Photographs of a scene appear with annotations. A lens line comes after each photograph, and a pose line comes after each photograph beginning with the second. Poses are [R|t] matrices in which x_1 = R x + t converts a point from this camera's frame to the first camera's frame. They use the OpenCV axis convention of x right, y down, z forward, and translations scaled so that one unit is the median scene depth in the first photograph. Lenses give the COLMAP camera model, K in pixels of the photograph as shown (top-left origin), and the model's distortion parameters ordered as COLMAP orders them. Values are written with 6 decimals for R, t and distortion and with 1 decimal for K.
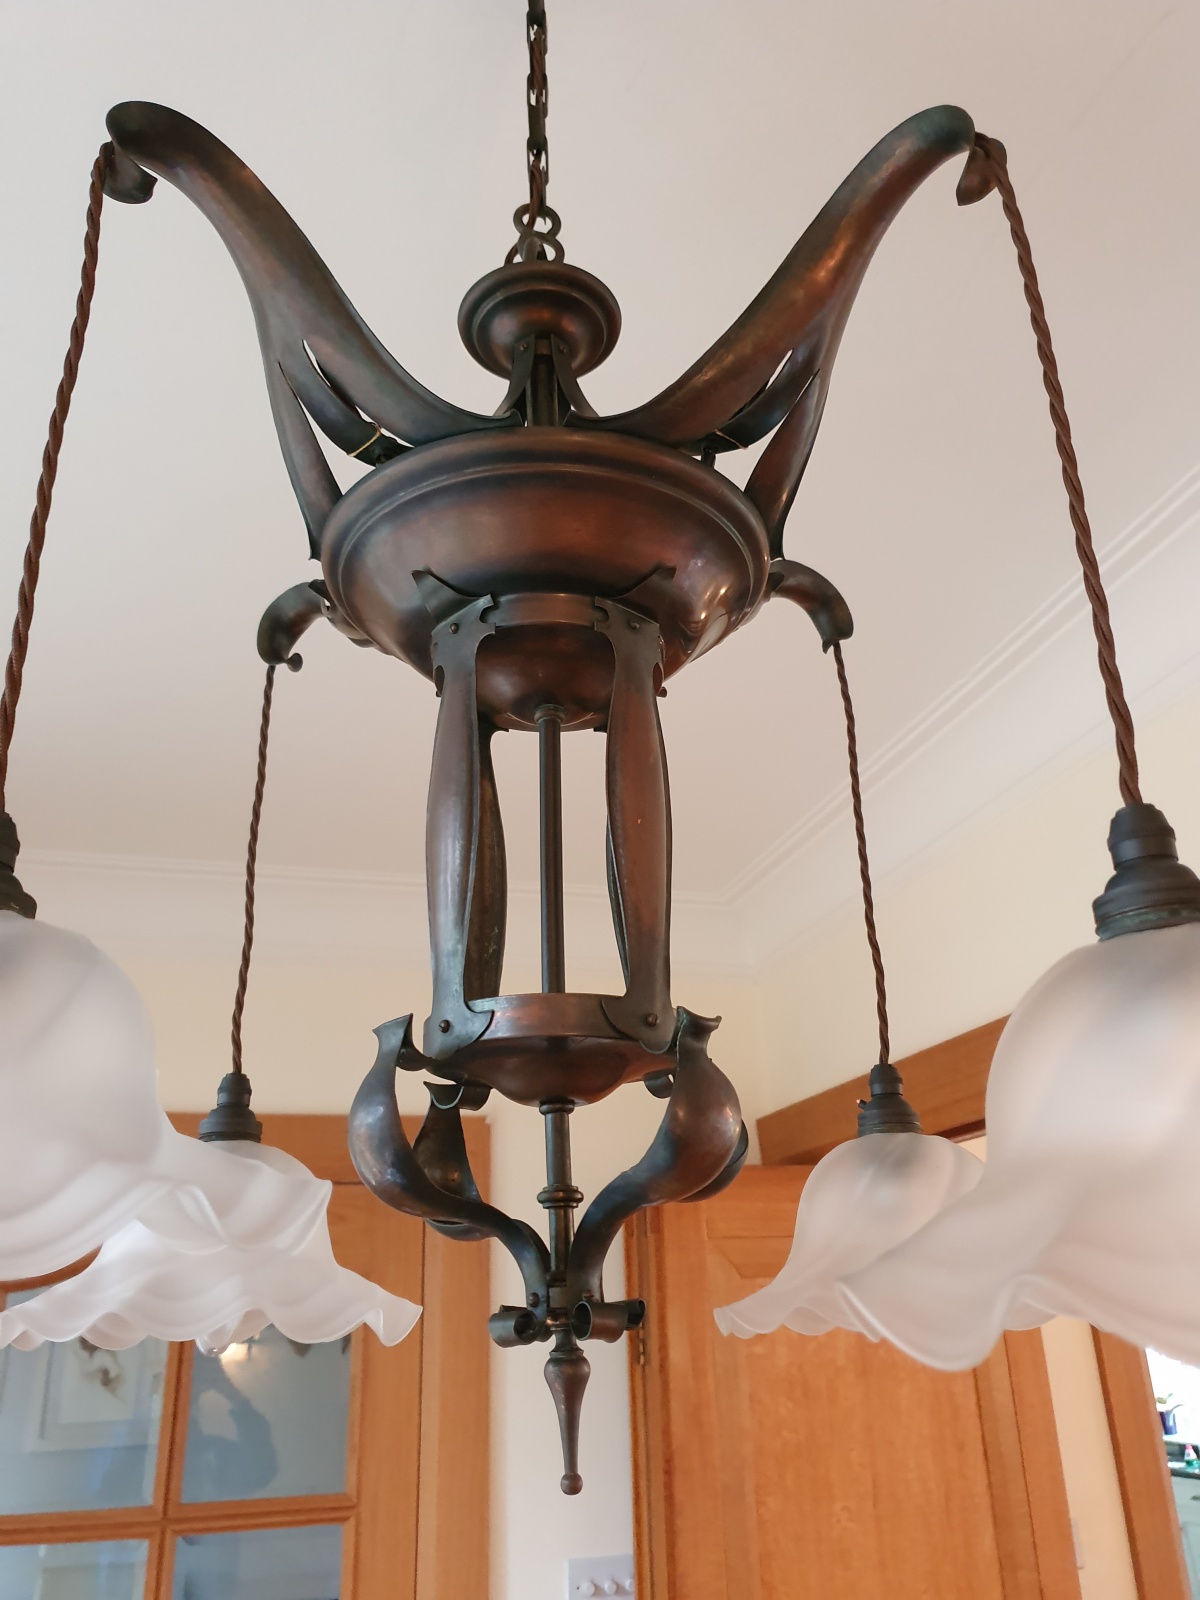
lens RADIAL K [[1238.1, 0, 600.0], [0, 1238.1, 800.0], [0, 0, 1]] dist [0.014568, -0.001477]
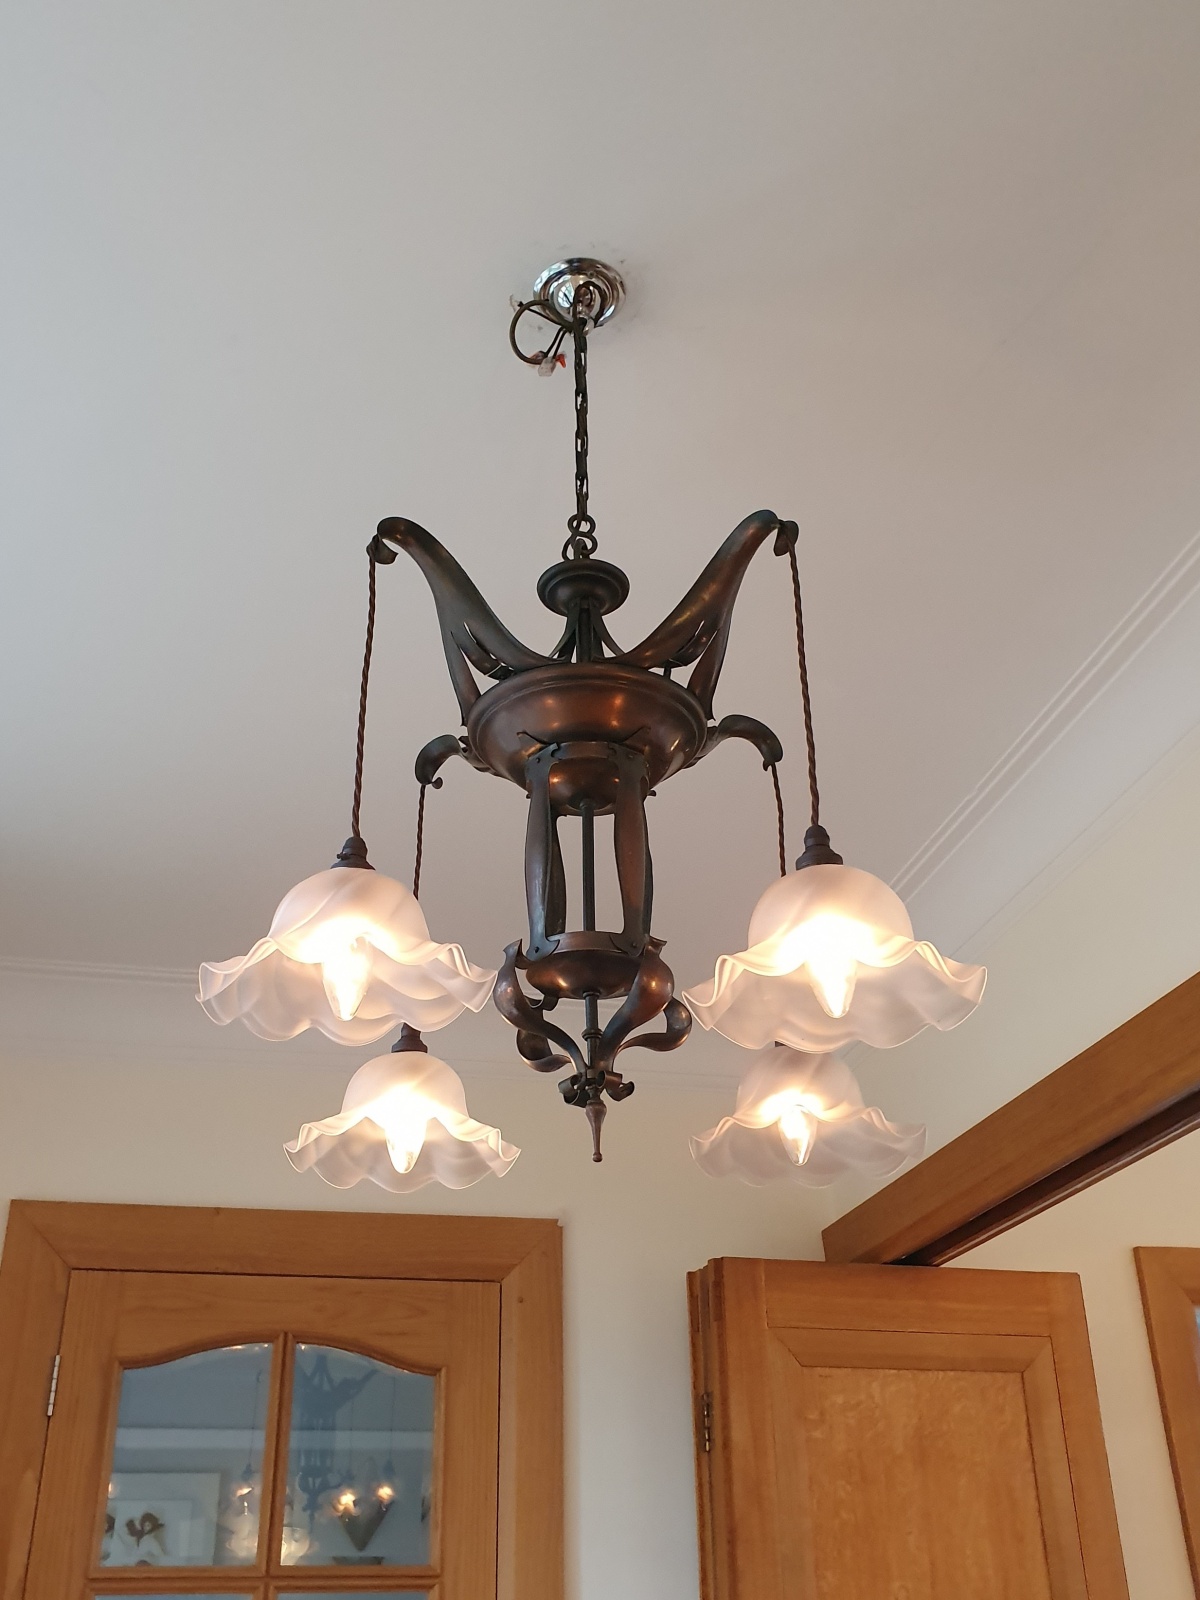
lens RADIAL K [[1513.7, 0, 598.1], [0, 1513.7, 864.2], [0, 0, 1]] dist [0.143425, -0.315226]
pose [[0.997919, -0.015128, -0.062679, 0.119351], [0.010875, 0.997649, -0.067658, 0.179875], [0.063555, 0.066835, 0.995738, -1.309013]]
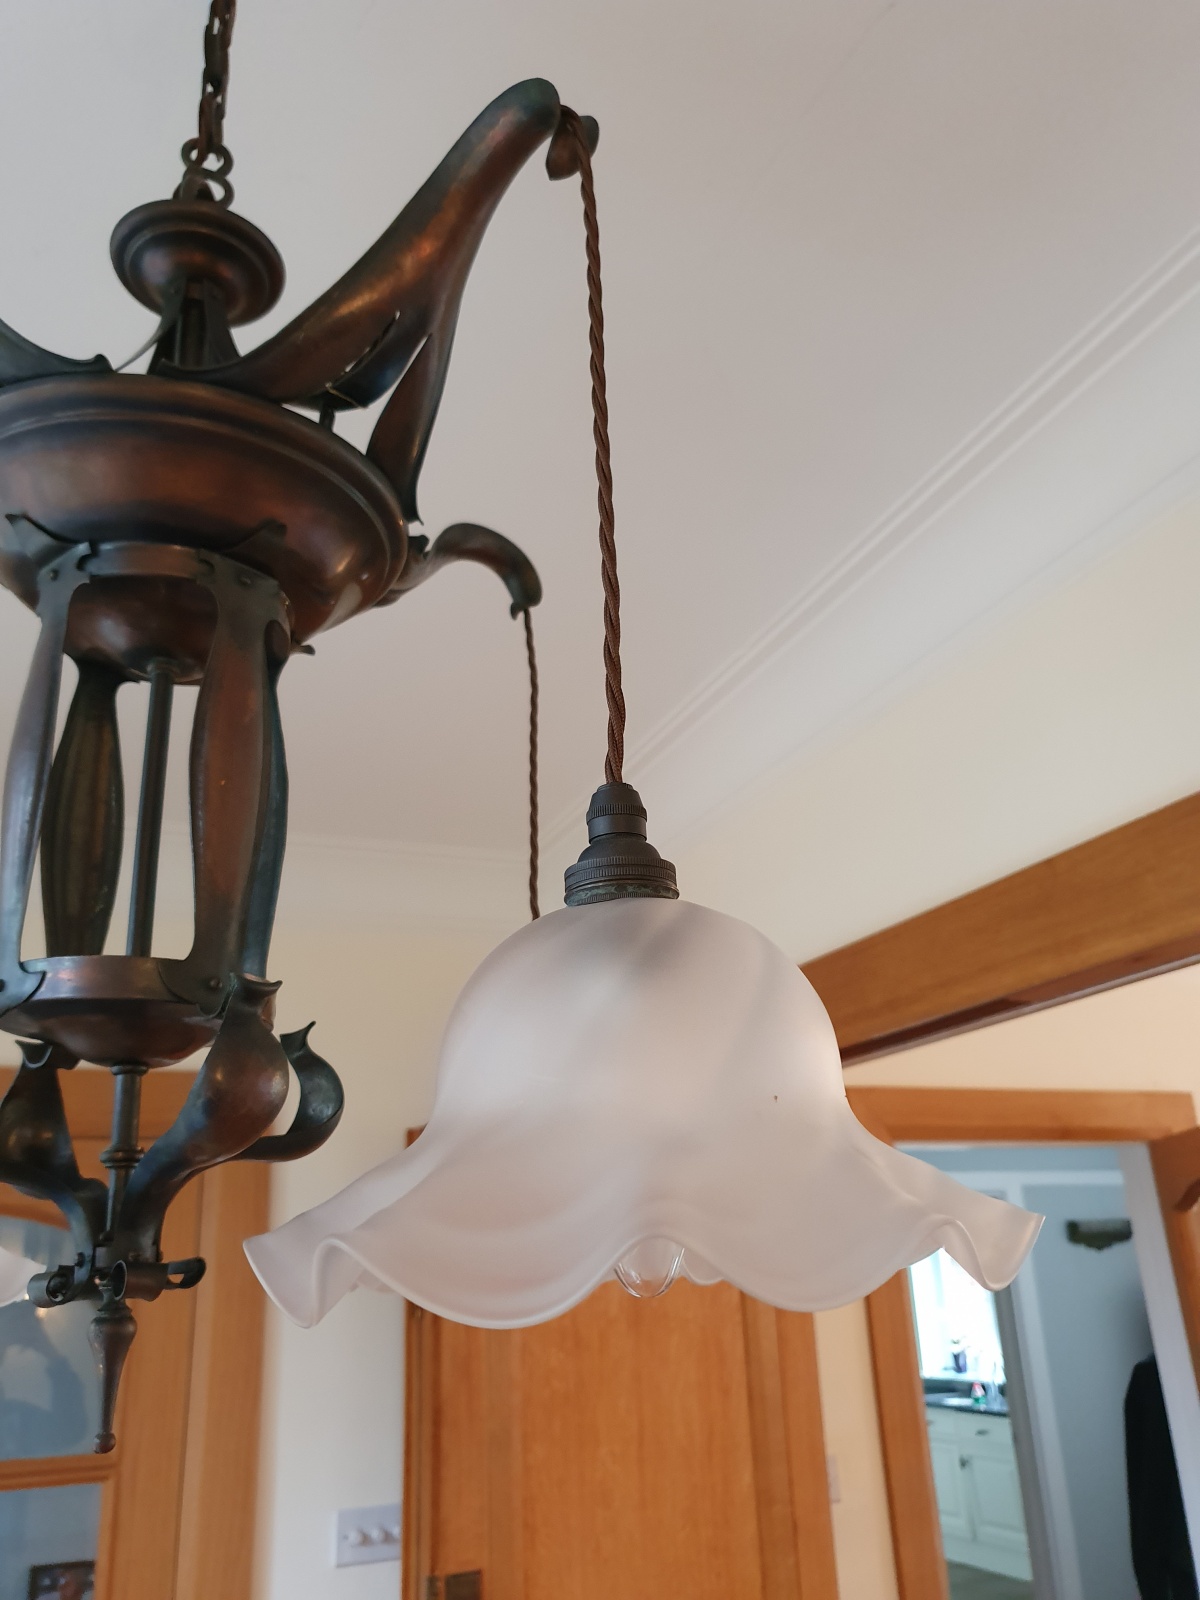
lens RADIAL K [[1248.2, 0, 595.4], [0, 1248.2, 794.0], [0, 0, 1]] dist [-0.007144, 0.006810]
pose [[0.993008, 0.032311, 0.113536, 0.190604], [-0.035618, 0.998995, 0.027223, -0.008813], [-0.112542, -0.031076, 0.993161, -0.019158]]
